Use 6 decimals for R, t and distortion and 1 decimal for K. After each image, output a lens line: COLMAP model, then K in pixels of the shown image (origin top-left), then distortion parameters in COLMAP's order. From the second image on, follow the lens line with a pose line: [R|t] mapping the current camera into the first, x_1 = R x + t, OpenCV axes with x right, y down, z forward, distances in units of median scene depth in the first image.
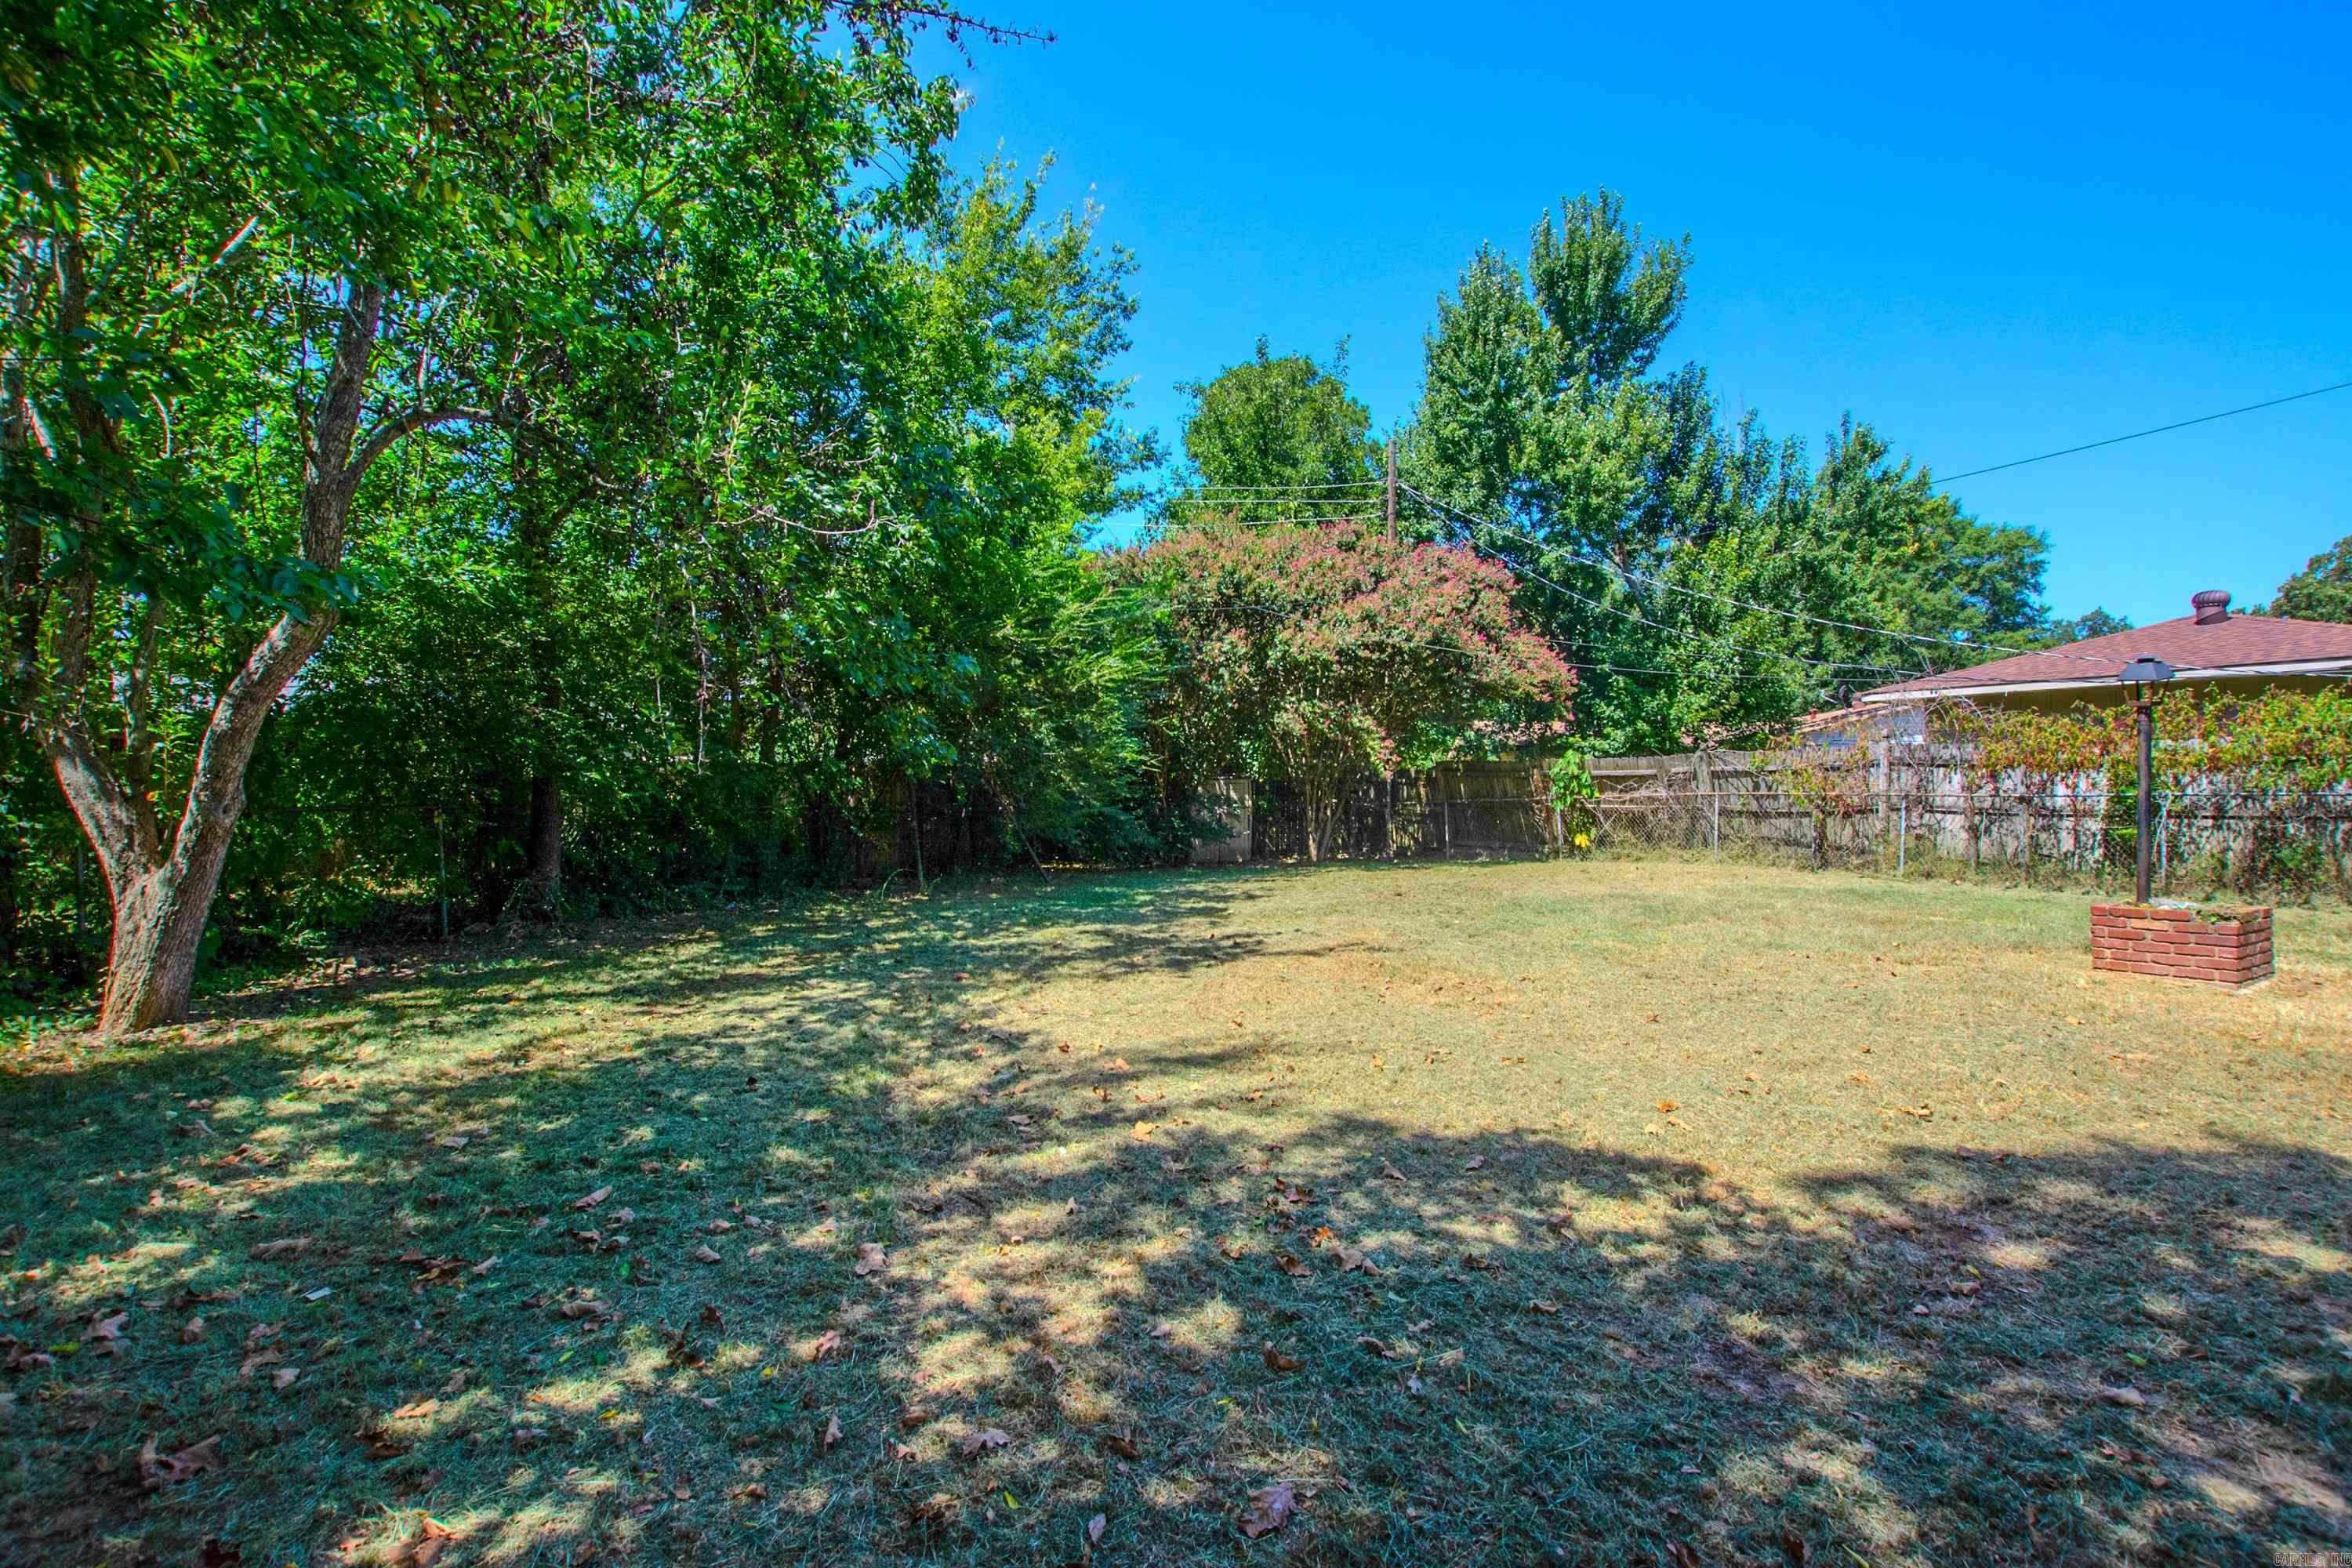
lens RADIAL K [[1075.2, 0, 1187.7], [0, 1075.2, 783.5], [0, 0, 1]] dist [-0.037221, 0.007526]
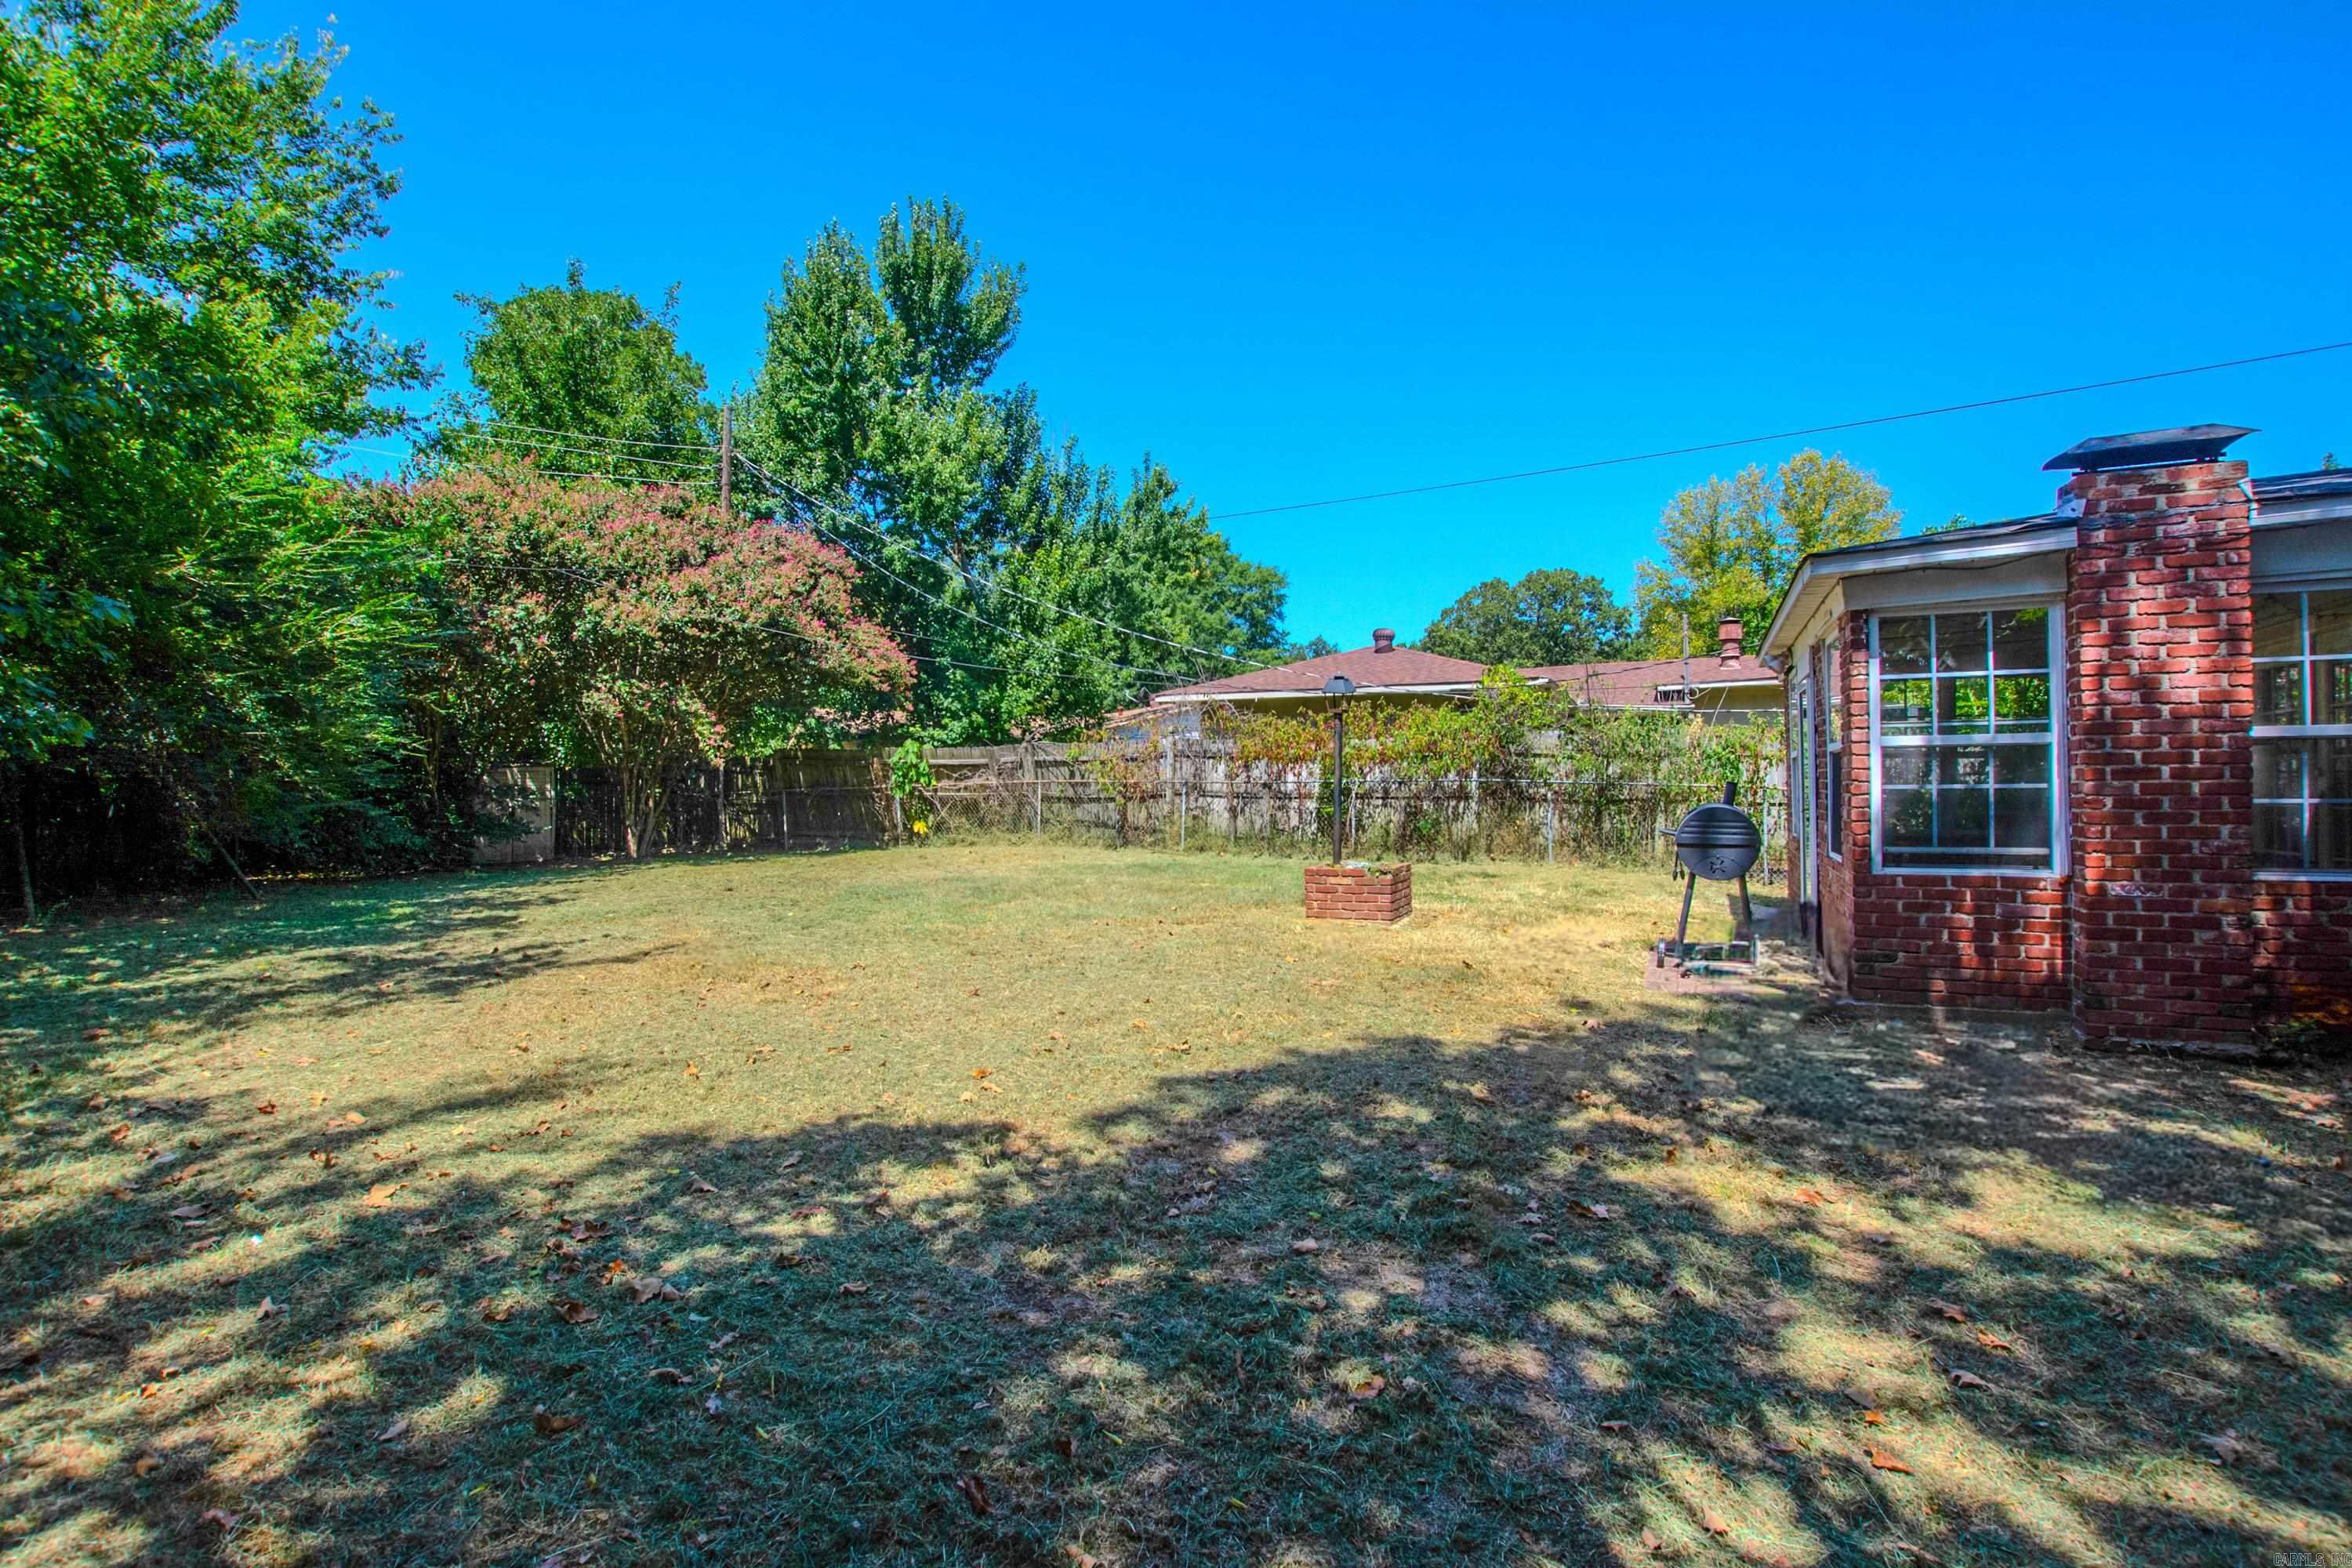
lens RADIAL K [[1075.2, 0, 1187.7], [0, 1075.2, 783.5], [0, 0, 1]] dist [-0.037221, 0.007526]
pose [[0.830066, -0.004793, 0.557644, 0.007285], [-0.001278, 0.999944, 0.010498, -0.000104], [-0.557663, -0.009426, 0.830014, -0.003173]]
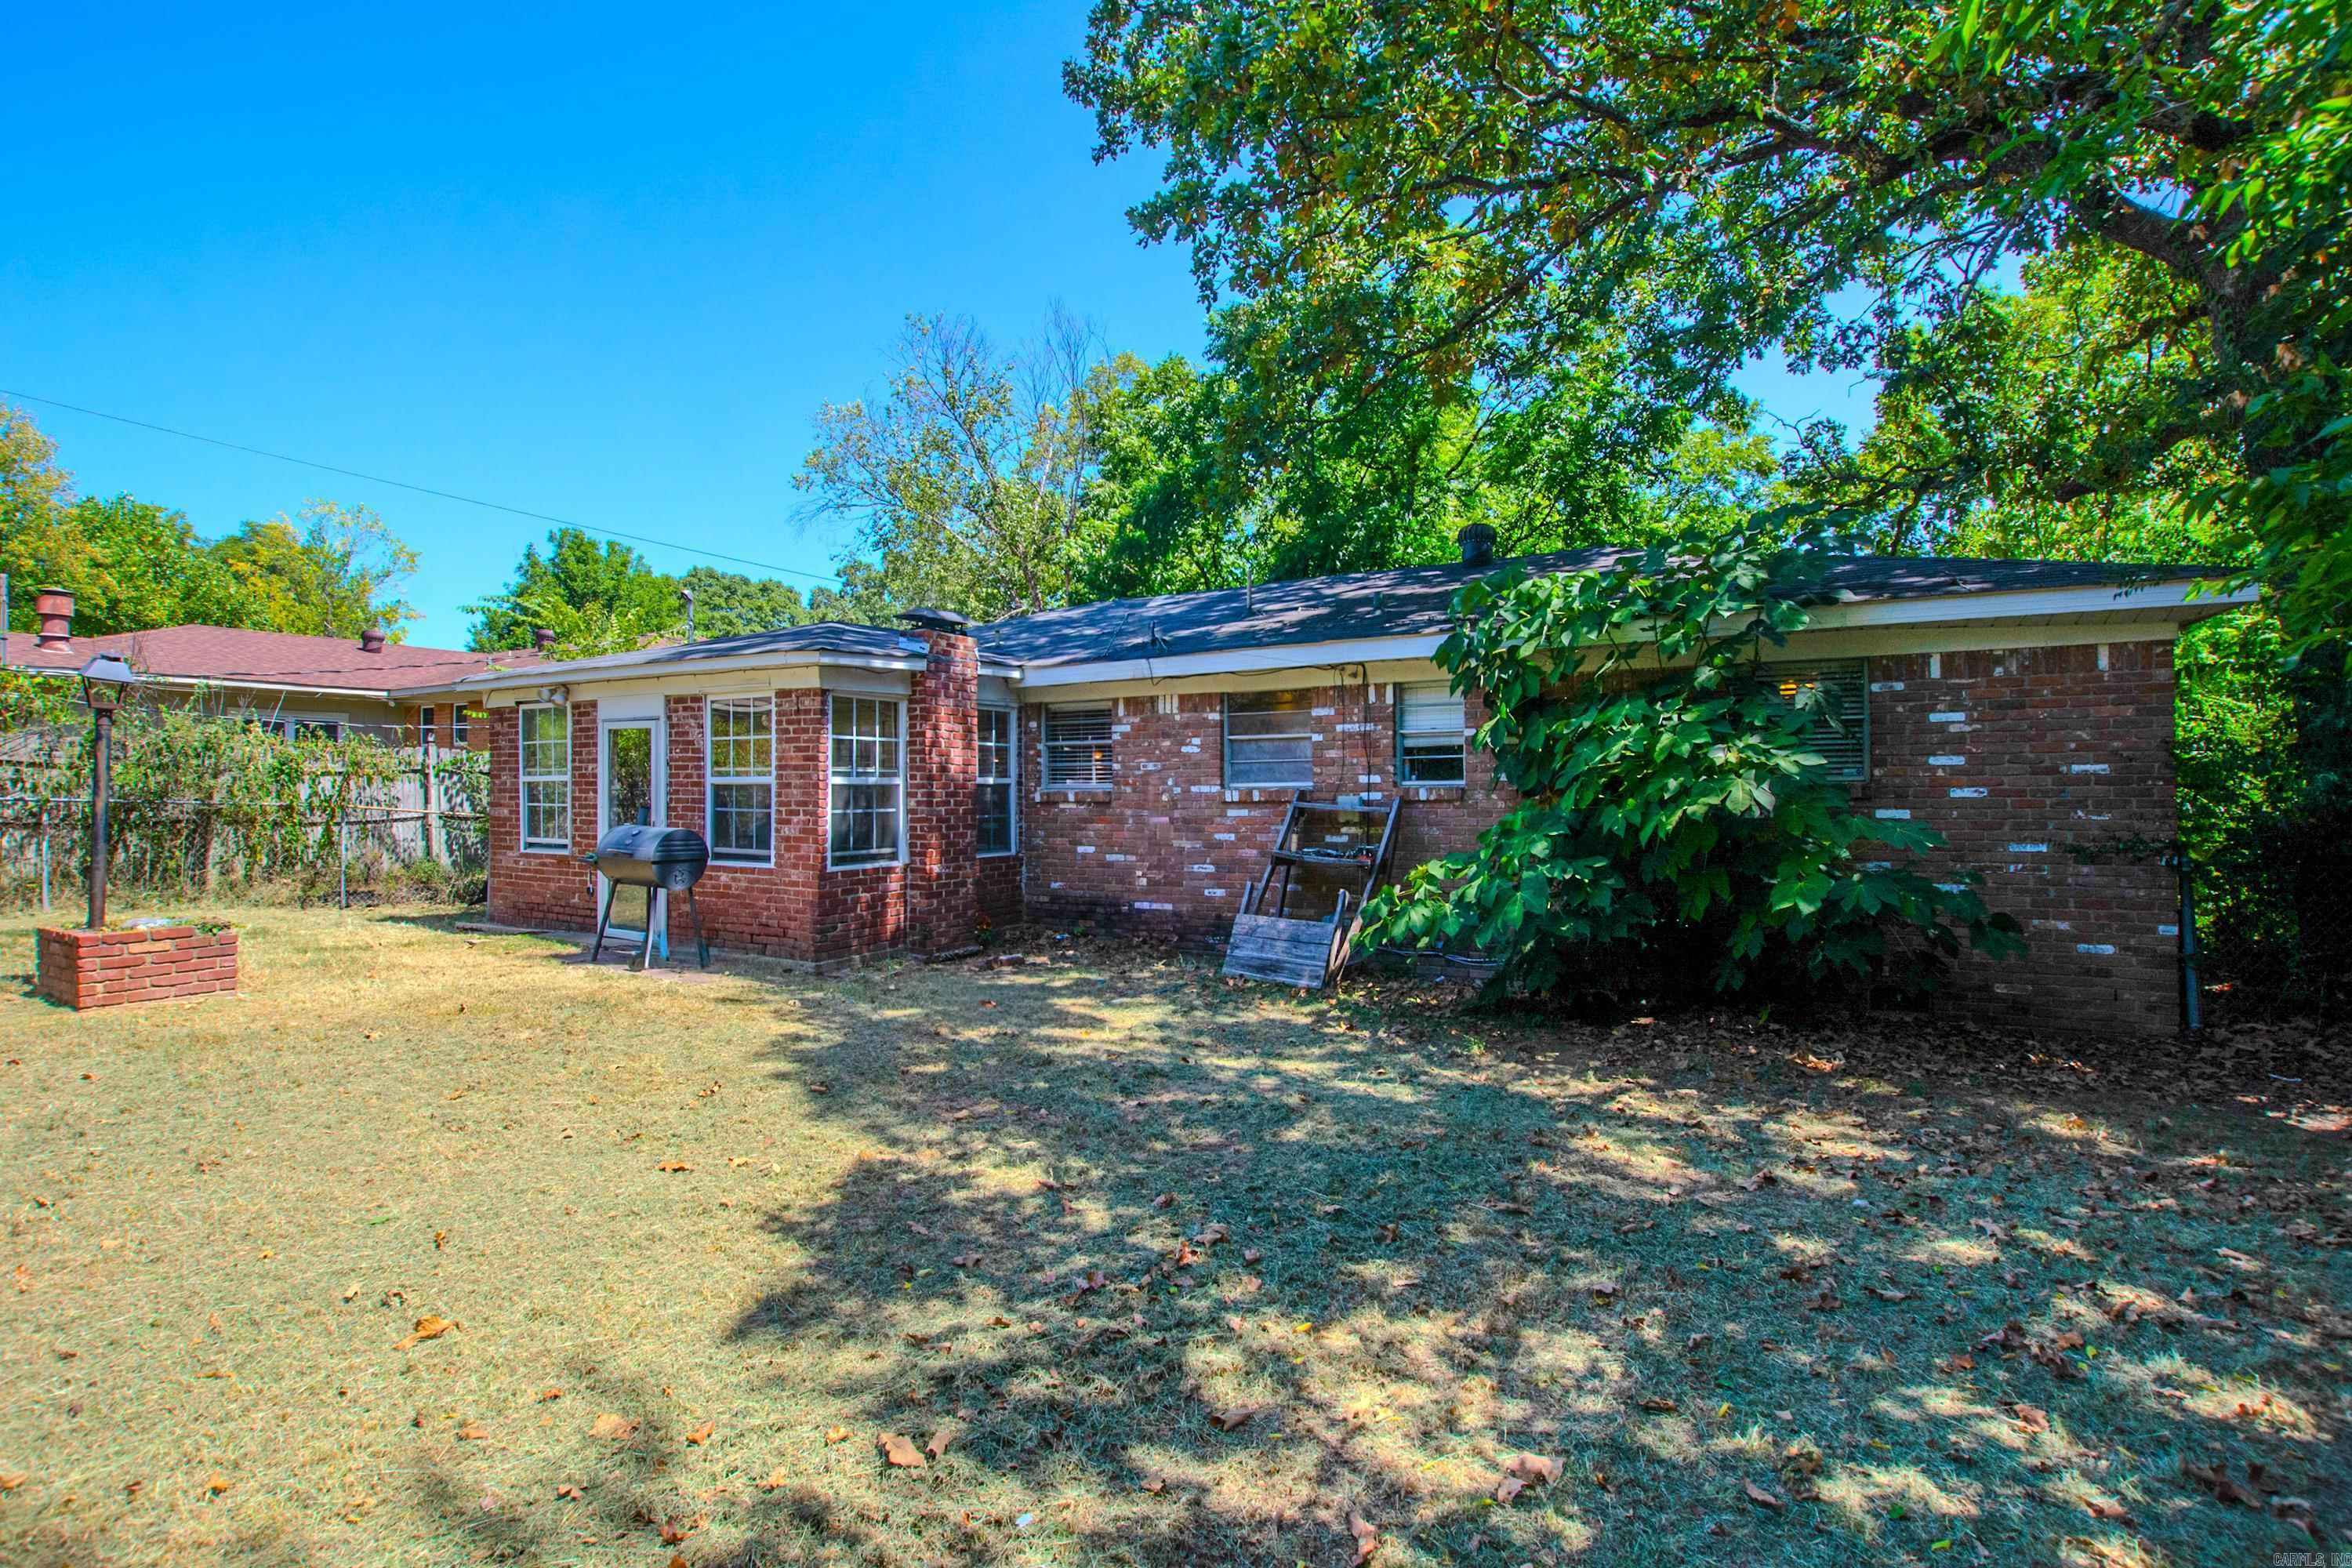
lens RADIAL K [[1065.6, 0, 1182.1], [0, 1065.6, 781.1], [0, 0, 1]] dist [-0.027220, 0.000149]
pose [[-0.500686, 0.003800, 0.865621, -0.192714], [-0.015630, 0.999788, -0.013429, -0.008486], [-0.865488, -0.020254, -0.500520, 0.376319]]
